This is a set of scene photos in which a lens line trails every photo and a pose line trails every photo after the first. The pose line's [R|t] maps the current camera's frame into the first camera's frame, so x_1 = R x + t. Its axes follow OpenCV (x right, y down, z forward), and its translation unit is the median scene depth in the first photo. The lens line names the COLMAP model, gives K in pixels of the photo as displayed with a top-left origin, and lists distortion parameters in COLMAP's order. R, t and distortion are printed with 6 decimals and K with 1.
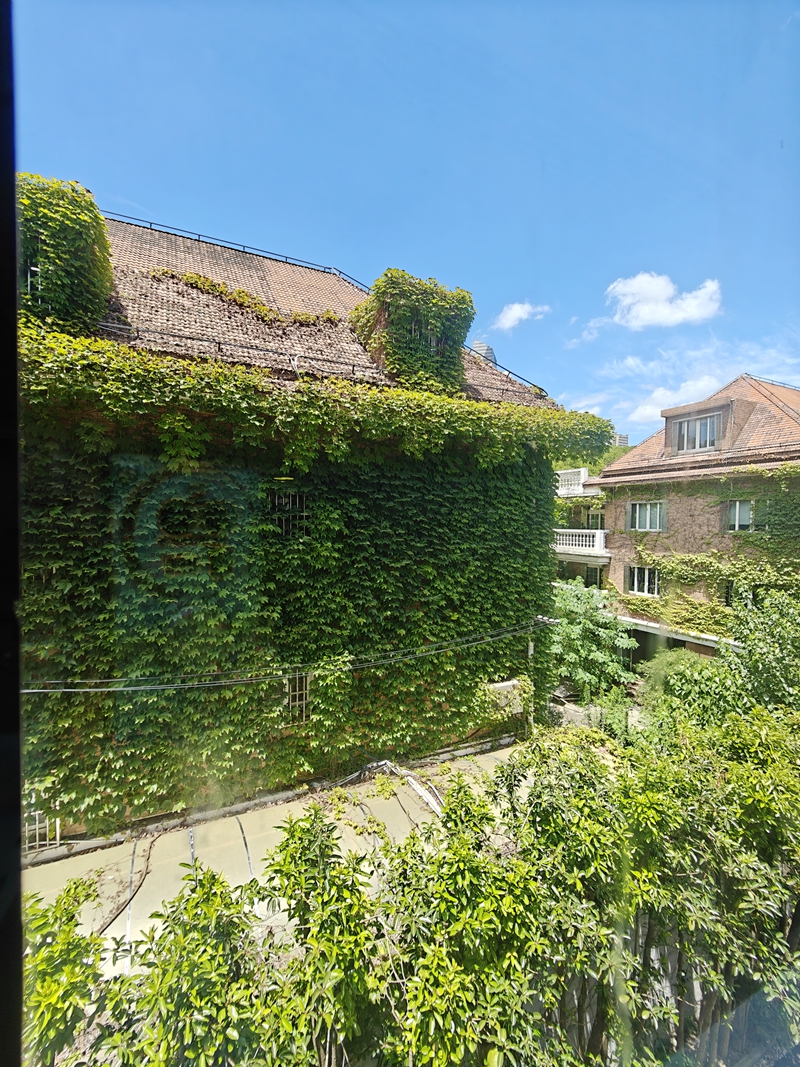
lens RADIAL K [[465.7, 0, 400.6], [0, 465.7, 536.0], [0, 0, 1]] dist [0.010660, -0.004419]
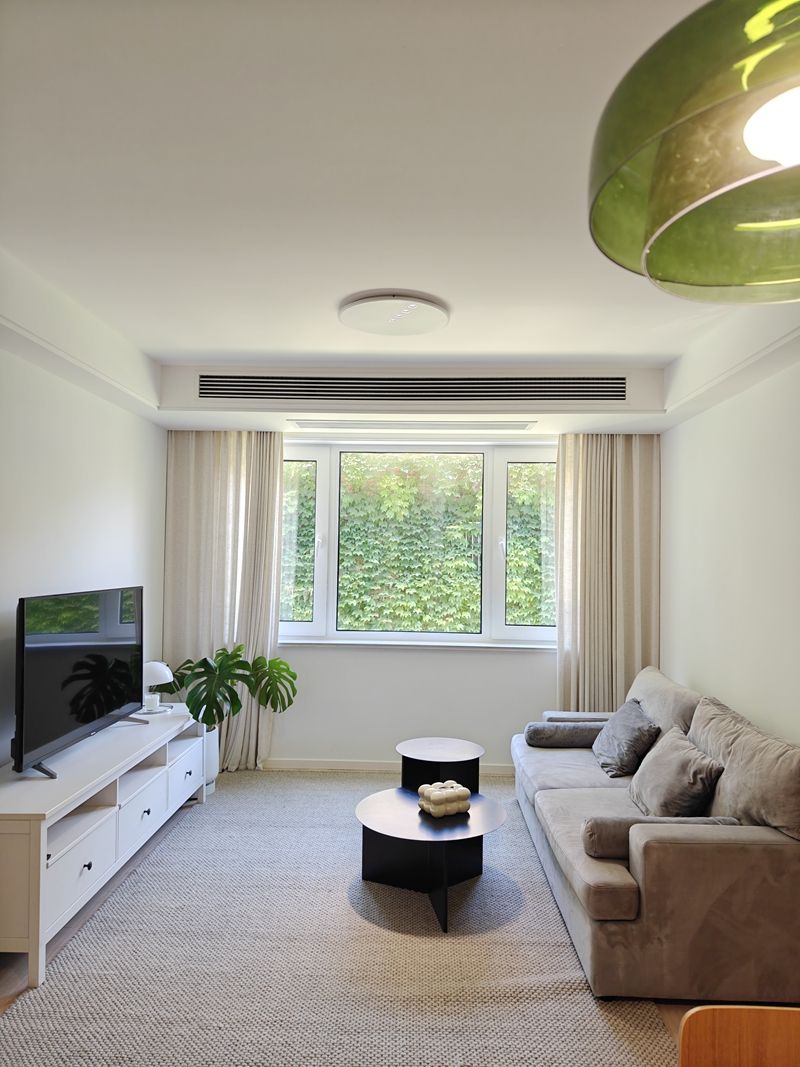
lens RADIAL K [[719.3, 0, 396.7], [0, 719.3, 540.3], [0, 0, 1]] dist [0.018247, -0.013713]
pose [[0.880872, -0.004362, -0.473334, 0.419777], [-0.019648, 0.998759, -0.045769, 0.009678], [0.472946, 0.049616, 0.879693, -0.655557]]
